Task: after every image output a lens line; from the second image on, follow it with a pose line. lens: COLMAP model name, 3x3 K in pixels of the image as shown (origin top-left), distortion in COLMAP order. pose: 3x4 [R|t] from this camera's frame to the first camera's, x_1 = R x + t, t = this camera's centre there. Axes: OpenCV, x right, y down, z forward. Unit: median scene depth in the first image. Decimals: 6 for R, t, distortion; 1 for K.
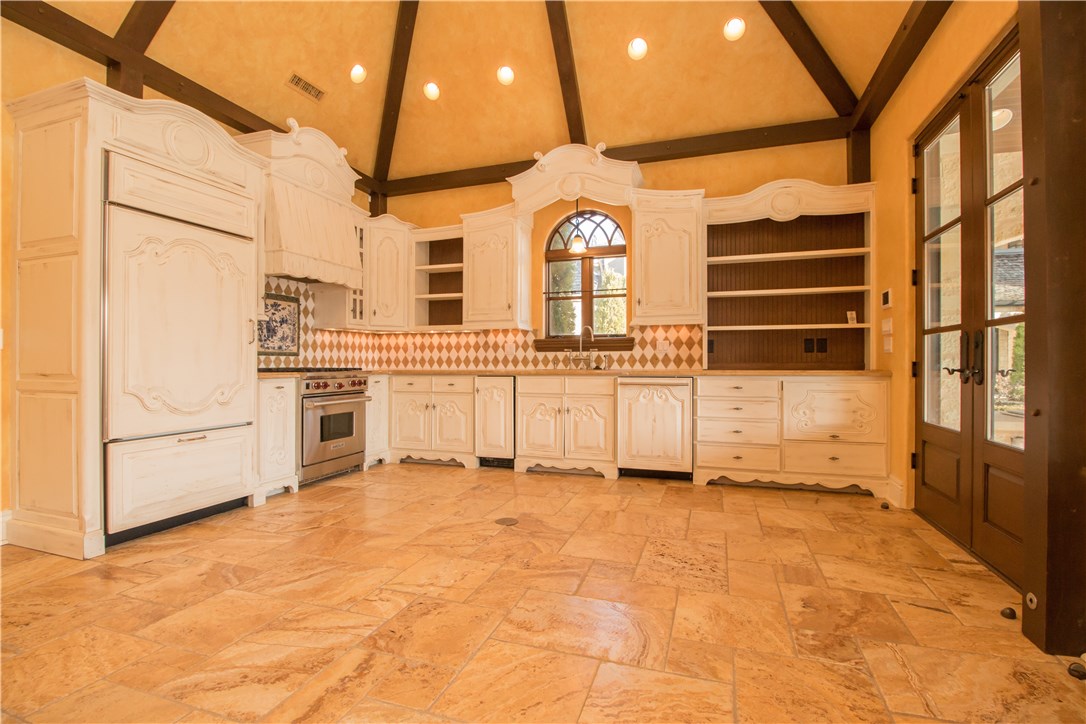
lens RADIAL K [[494.3, 0, 535.3], [0, 494.3, 366.8], [0, 0, 1]] dist [-0.017549, -0.005428]
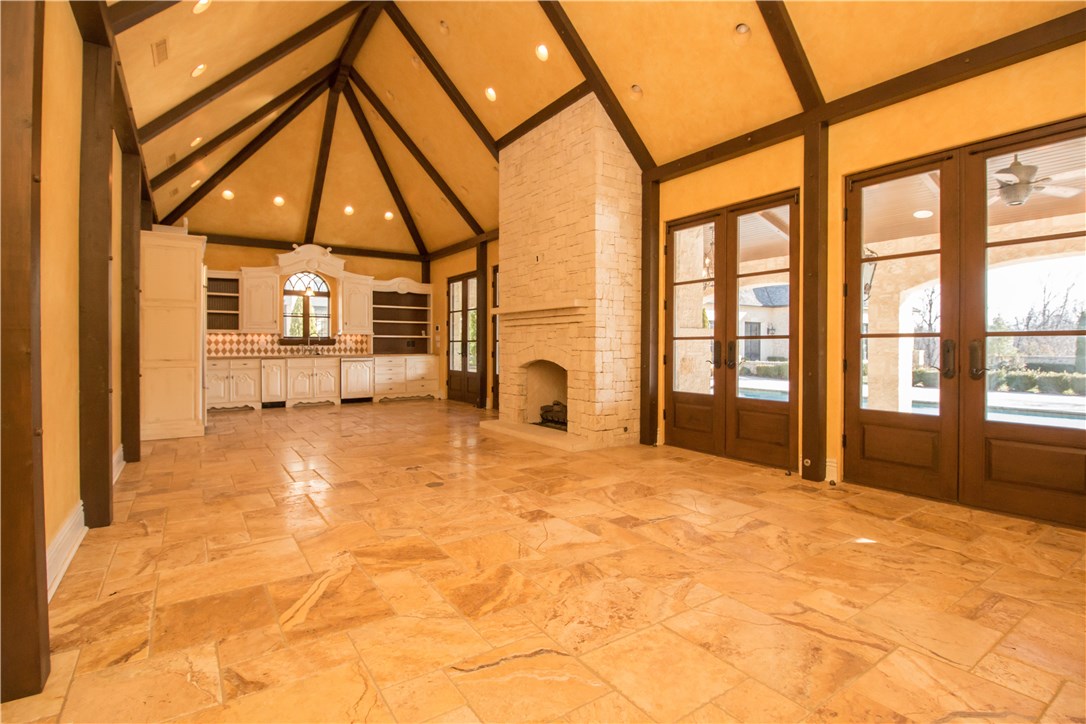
lens RADIAL K [[494.3, 0, 541.2], [0, 494.3, 357.8], [0, 0, 1]] dist [-0.017549, -0.005428]
pose [[0.575126, -0.015251, 0.817922, -1.026728], [0.007940, 0.999883, 0.013061, -0.001142], [-0.818026, -0.001017, 0.575180, -0.916131]]
